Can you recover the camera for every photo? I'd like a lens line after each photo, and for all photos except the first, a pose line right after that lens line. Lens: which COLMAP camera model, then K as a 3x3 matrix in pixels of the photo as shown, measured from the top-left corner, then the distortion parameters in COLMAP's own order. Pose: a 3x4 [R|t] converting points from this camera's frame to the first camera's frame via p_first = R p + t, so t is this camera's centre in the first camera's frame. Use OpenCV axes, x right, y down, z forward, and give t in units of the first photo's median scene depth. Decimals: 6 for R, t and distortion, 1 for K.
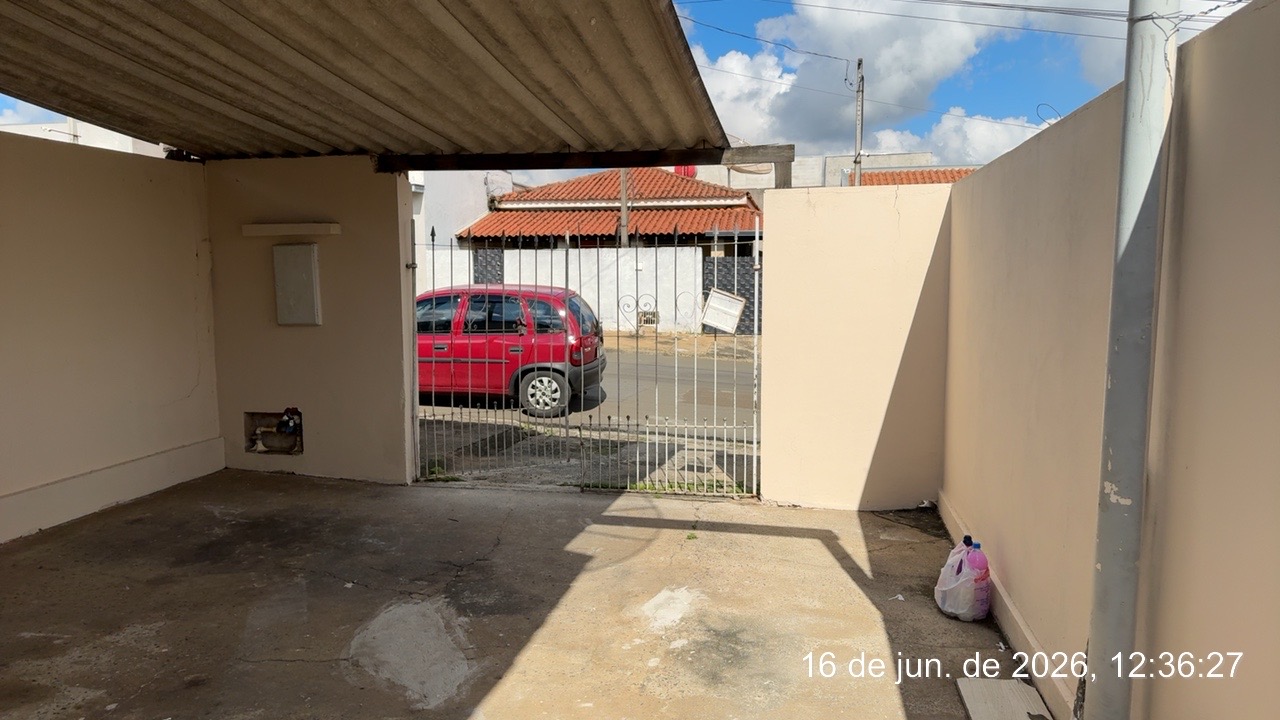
lens RADIAL K [[845.5, 0, 624.5], [0, 845.5, 368.2], [0, 0, 1]] dist [0.107508, -0.156037]
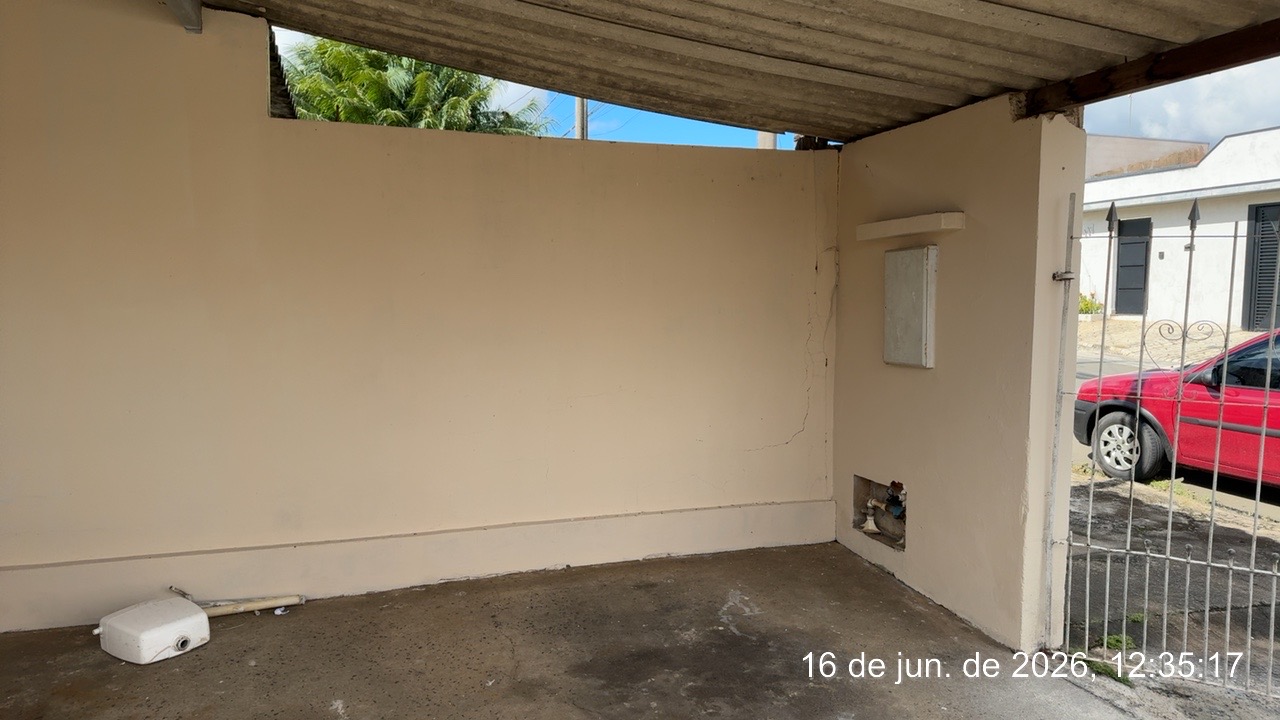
lens RADIAL K [[845.5, 0, 624.5], [0, 845.5, 368.2], [0, 0, 1]] dist [0.107508, -0.156037]
pose [[0.503464, 0.082983, -0.860022, 0.098161], [-0.101333, 0.994179, 0.036607, -0.052132], [0.858054, 0.068718, 0.508942, 0.469022]]
